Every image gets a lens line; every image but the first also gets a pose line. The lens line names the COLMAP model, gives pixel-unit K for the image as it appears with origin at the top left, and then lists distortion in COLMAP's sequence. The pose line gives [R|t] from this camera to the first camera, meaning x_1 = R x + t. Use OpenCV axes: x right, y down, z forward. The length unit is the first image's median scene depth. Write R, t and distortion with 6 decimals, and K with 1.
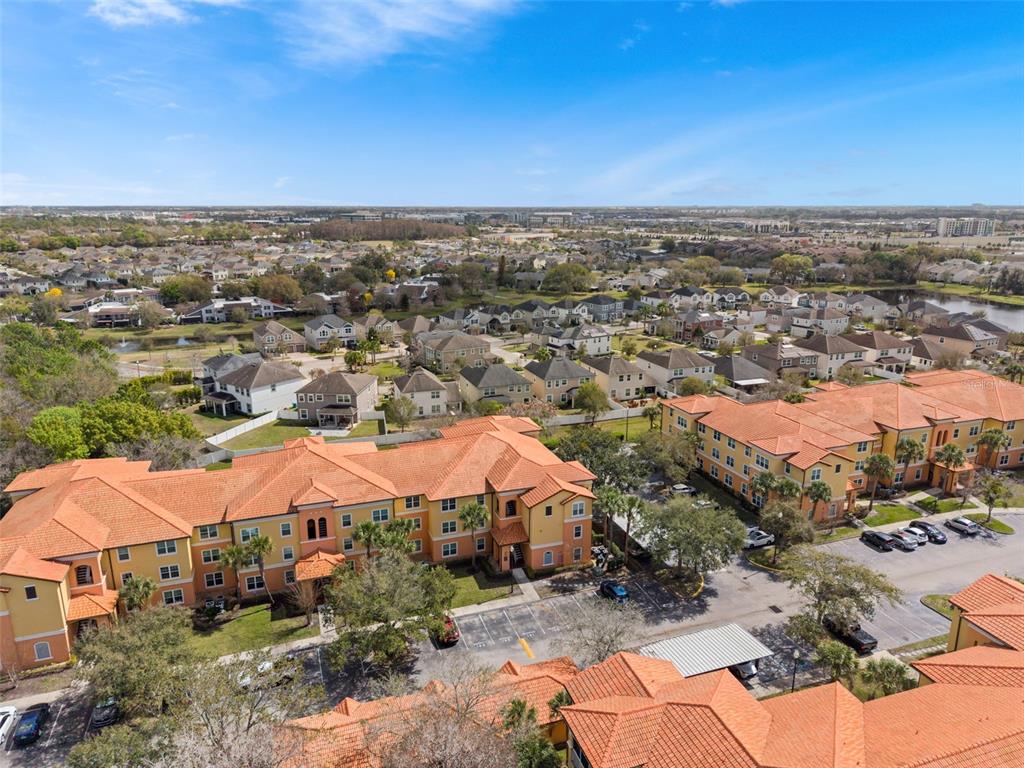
lens RADIAL K [[710.2, 0, 513.7], [0, 710.2, 383.9], [0, 0, 1]] dist [-0.000628, -0.000026]
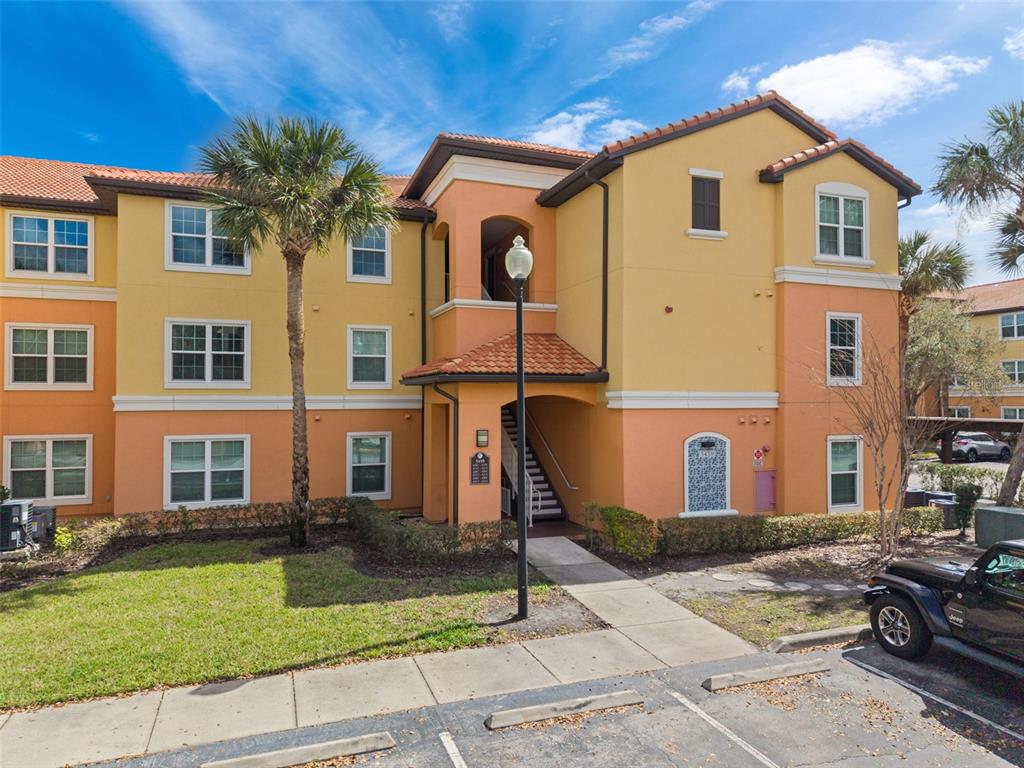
lens RADIAL K [[698.2, 0, 513.0], [0, 698.2, 385.7], [0, 0, 1]] dist [0.008156, 0.001084]
pose [[0.999714, 0.002758, 0.023740, -0.007081], [0.004222, 0.957311, -0.289028, 0.277776], [-0.023524, 0.289046, 0.957026, 0.827005]]
